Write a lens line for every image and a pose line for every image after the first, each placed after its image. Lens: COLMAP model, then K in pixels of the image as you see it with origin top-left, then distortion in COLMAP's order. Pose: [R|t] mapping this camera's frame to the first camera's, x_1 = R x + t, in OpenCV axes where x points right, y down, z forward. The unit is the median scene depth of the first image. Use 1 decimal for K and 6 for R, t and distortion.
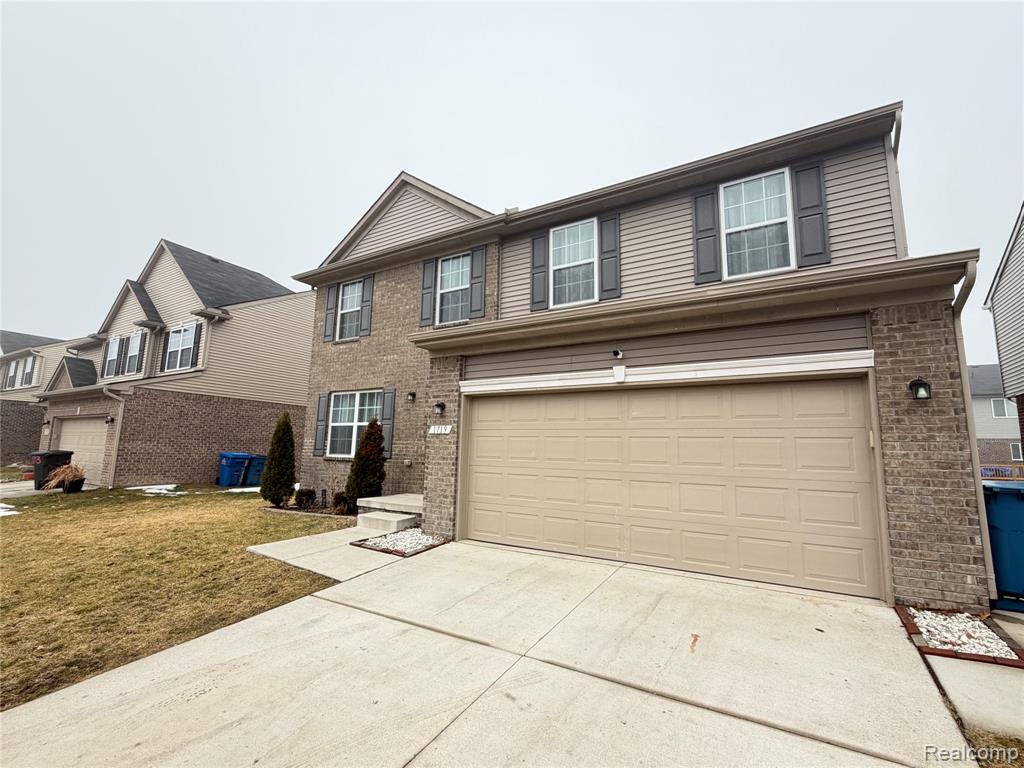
lens RADIAL K [[455.2, 0, 509.5], [0, 455.2, 384.6], [0, 0, 1]] dist [-0.001831, 0.000073]
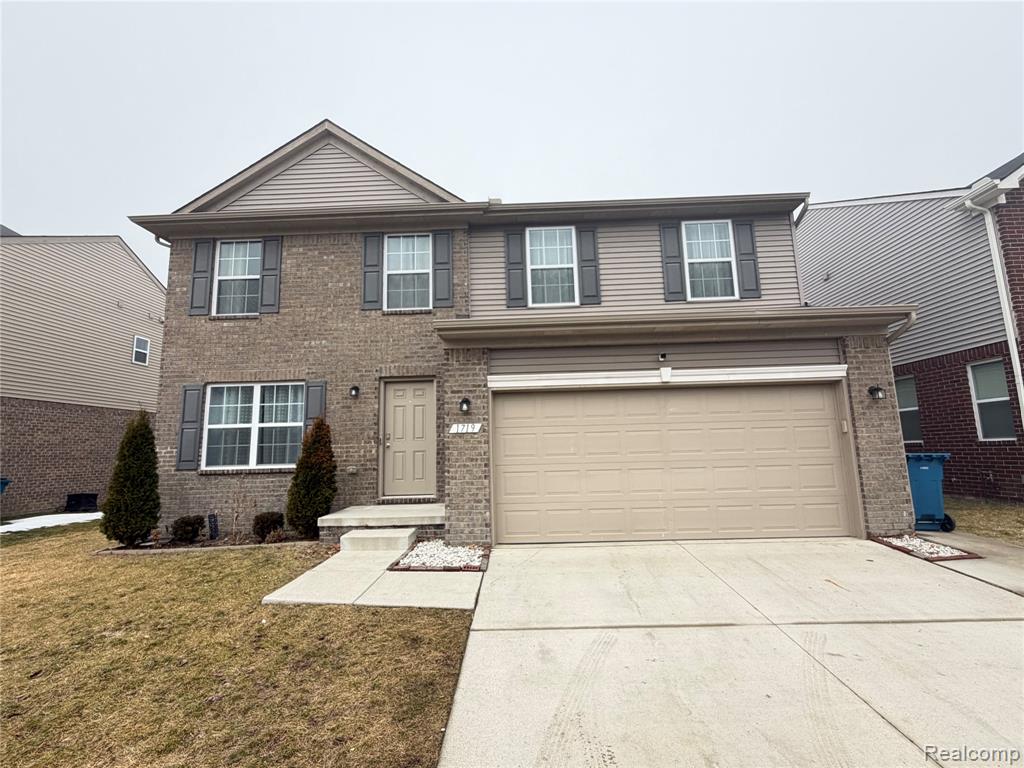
lens RADIAL K [[455.2, 0, 507.5], [0, 455.2, 384.7], [0, 0, 1]] dist [-0.001831, 0.000073]
pose [[0.868595, 0.026194, 0.494830, -0.534796], [-0.027091, 0.999619, -0.005361, 0.014993], [-0.494782, -0.008749, 0.868973, 0.173344]]
